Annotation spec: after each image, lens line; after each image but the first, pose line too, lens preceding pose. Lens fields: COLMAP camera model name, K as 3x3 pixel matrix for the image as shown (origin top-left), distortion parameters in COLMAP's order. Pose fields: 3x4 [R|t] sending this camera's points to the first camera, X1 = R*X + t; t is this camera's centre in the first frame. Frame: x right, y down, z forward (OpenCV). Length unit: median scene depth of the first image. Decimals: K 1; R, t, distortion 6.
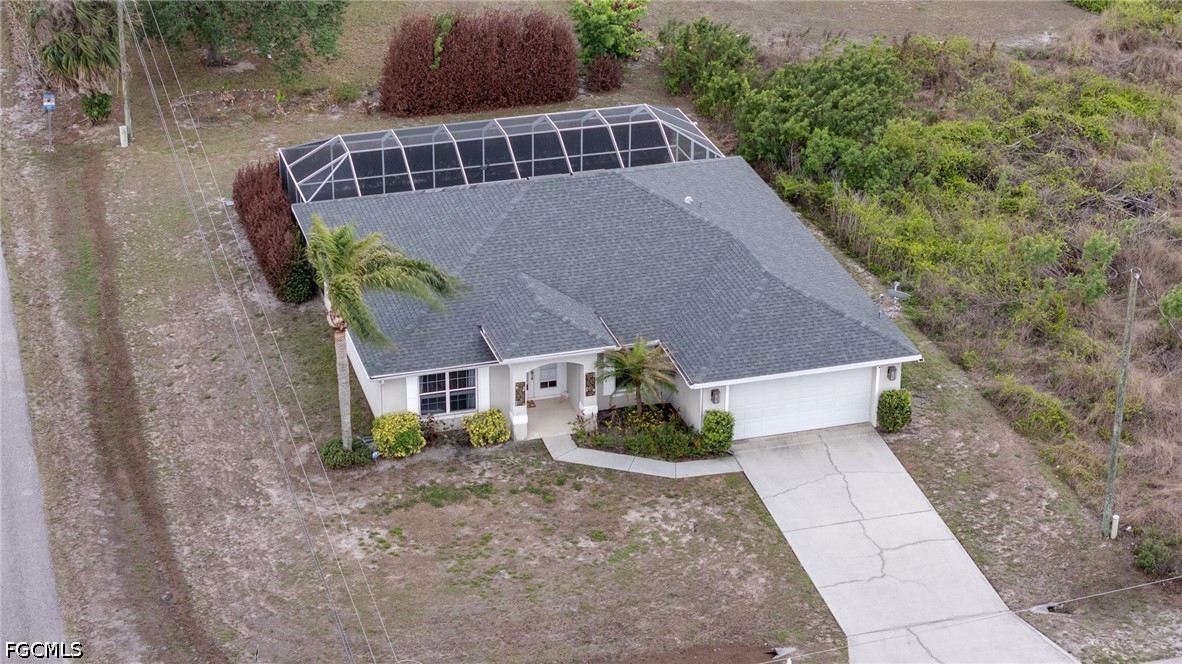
lens RADIAL K [[2325.5, 0, 591.0], [0, 2325.5, 332.0], [0, 0, 1]] dist [0.040839, 0.025804]
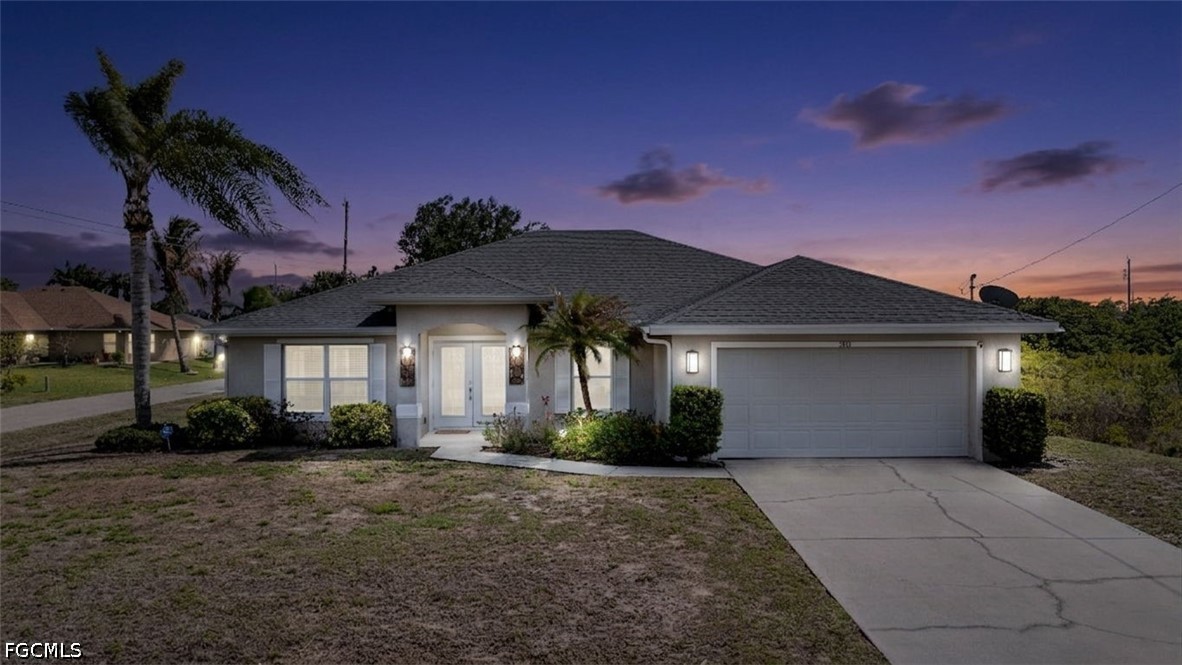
lens RADIAL K [[863.8, 0, 585.7], [0, 863.8, 311.0], [0, 0, 1]] dist [0.099620, -0.122009]
pose [[0.967565, -0.017023, -0.252048, 0.082869], [-0.102694, 0.885063, -0.454002, 0.119704], [0.230807, 0.465160, 0.854608, 0.781932]]
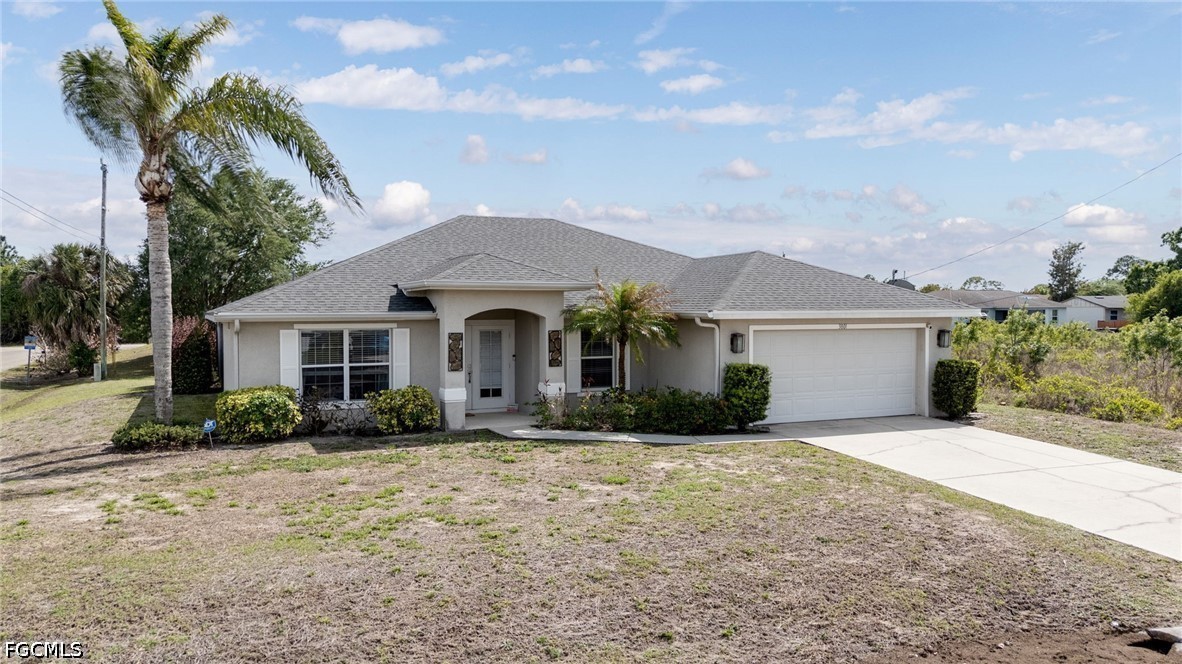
lens RADIAL K [[863.8, 0, 585.7], [0, 863.8, 310.5], [0, 0, 1]] dist [0.099620, -0.122009]
pose [[0.990293, -0.011186, 0.138547, -0.027336], [0.072007, 0.893864, -0.442517, 0.129194], [-0.118892, 0.448198, 0.885993, 0.758374]]
